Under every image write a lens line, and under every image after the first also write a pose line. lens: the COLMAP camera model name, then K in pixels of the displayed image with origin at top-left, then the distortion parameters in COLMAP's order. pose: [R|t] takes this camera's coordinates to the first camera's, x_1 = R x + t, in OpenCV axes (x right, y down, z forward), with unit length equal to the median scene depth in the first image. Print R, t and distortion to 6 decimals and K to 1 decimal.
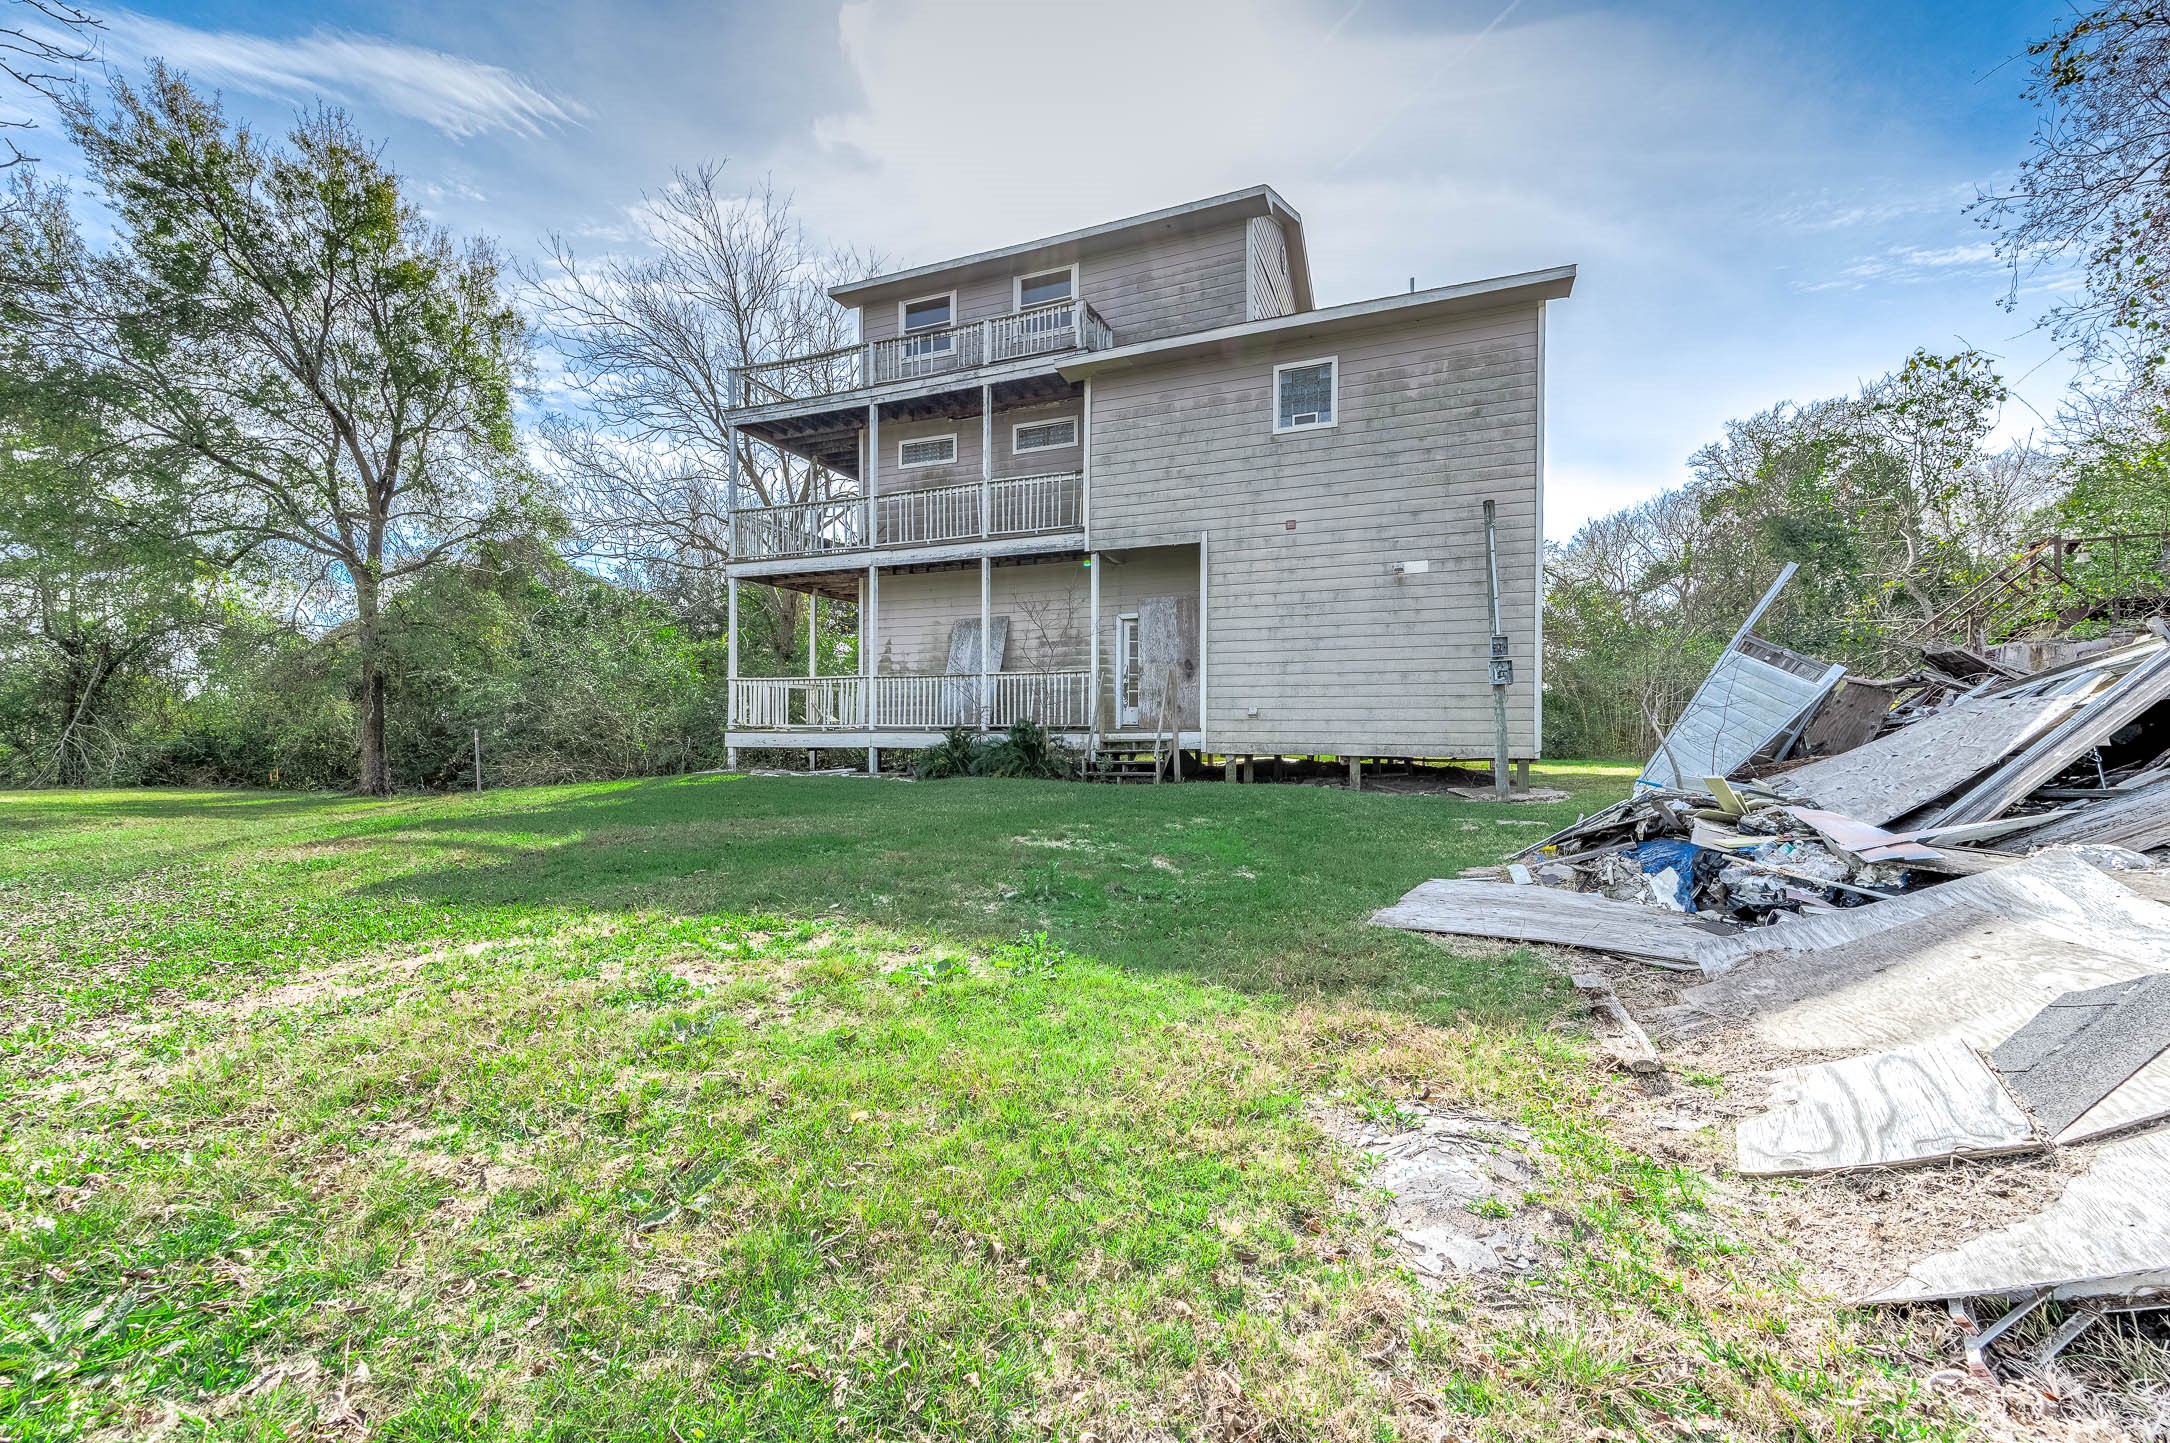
lens RADIAL K [[861.1, 0, 1080.0], [0, 861.1, 731.4], [0, 0, 1]] dist [0.028094, 0.000729]
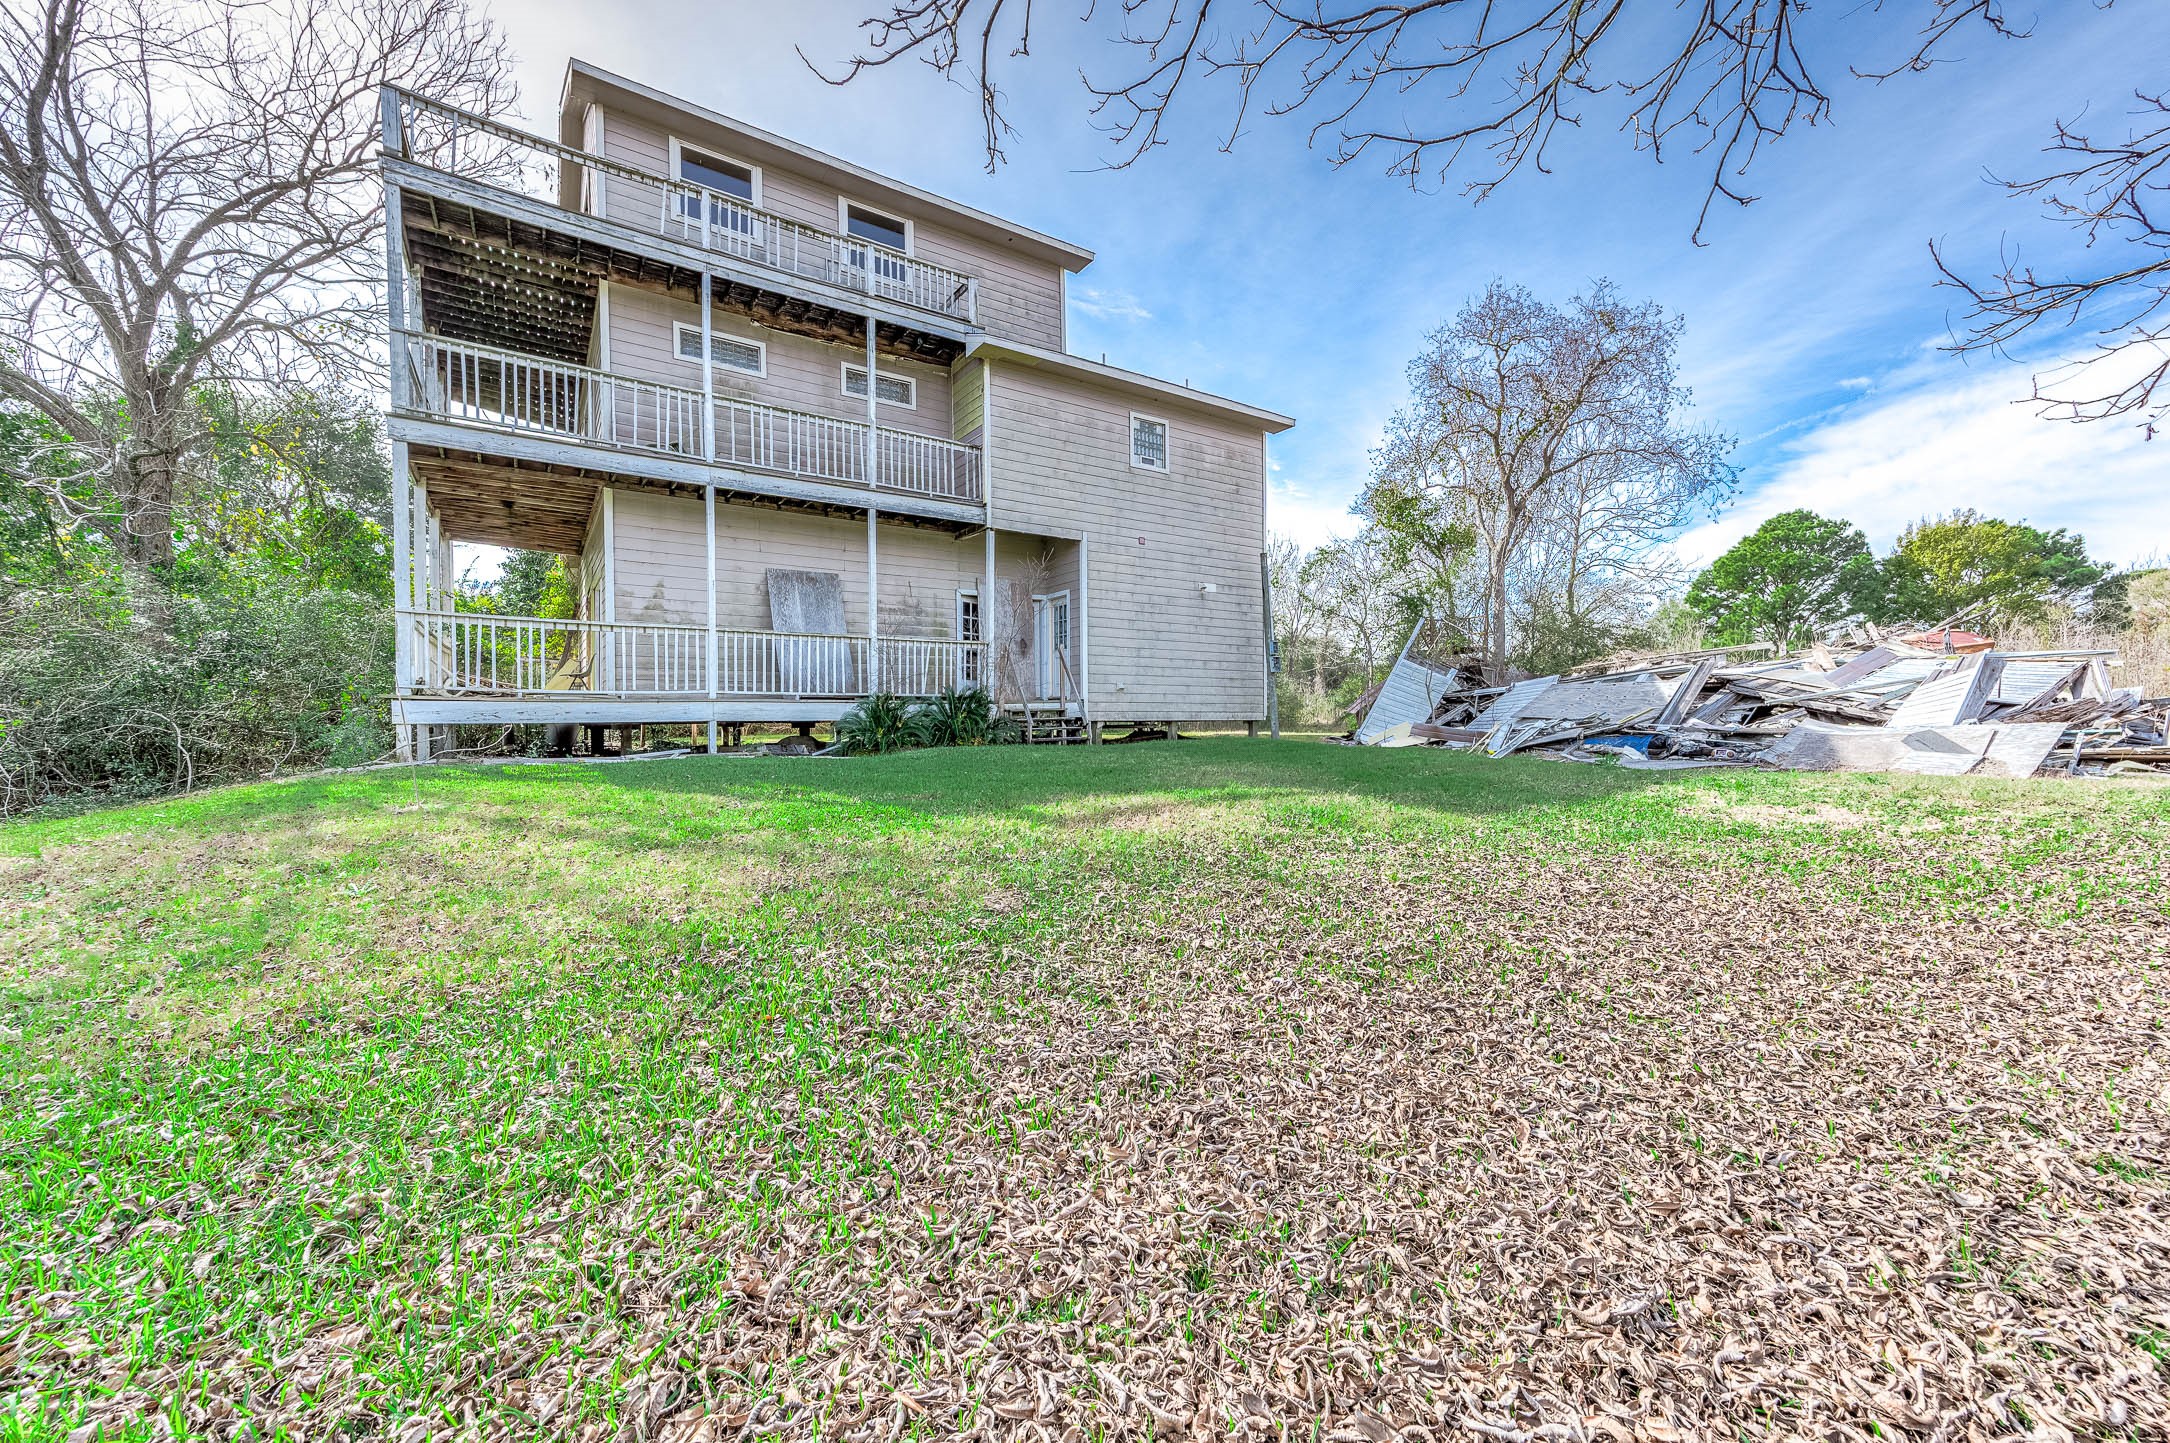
lens RADIAL K [[861.7, 0, 1085.0], [0, 861.7, 721.5], [0, 0, 1]] dist [-0.001092, 0.000045]
pose [[0.545513, -0.018242, 0.837904, -0.785990], [-0.006210, 0.999648, 0.025807, -0.003271], [-0.838079, -0.019281, 0.545208, 0.330305]]
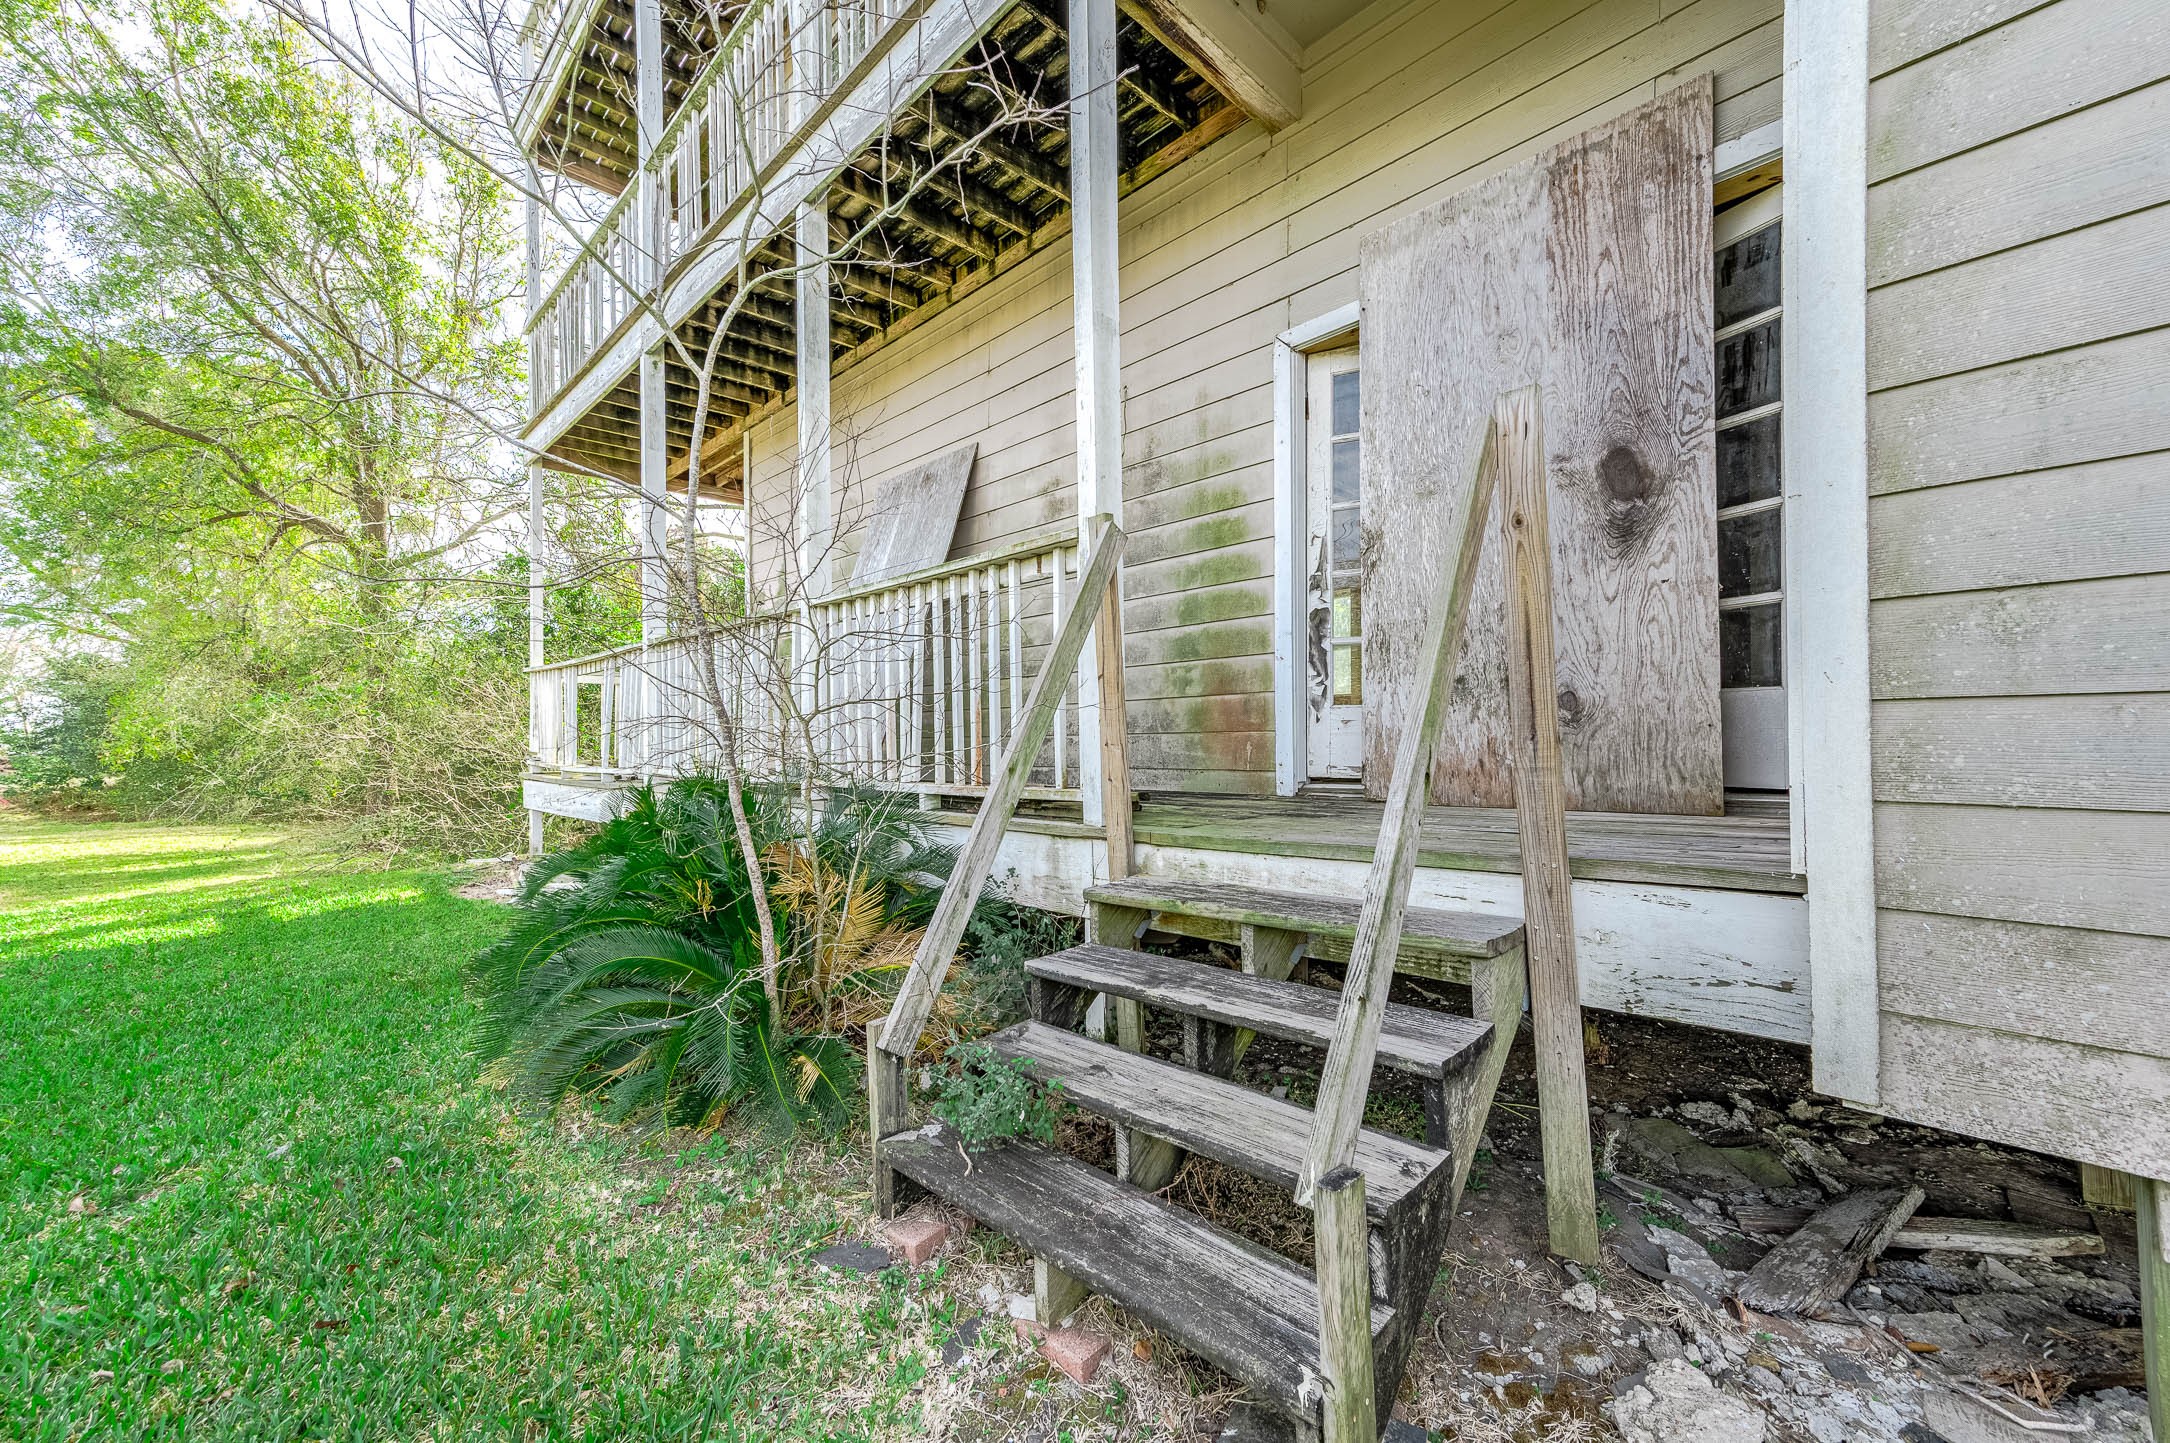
lens RADIAL K [[861.1, 0, 1080.0], [0, 861.1, 731.4], [0, 0, 1]] dist [0.028094, 0.000729]
pose [[0.925262, -0.009717, -0.379204, 0.089727], [-0.001301, 0.999585, -0.028789, -0.015662], [0.379327, 0.027130, 0.924865, 0.797533]]
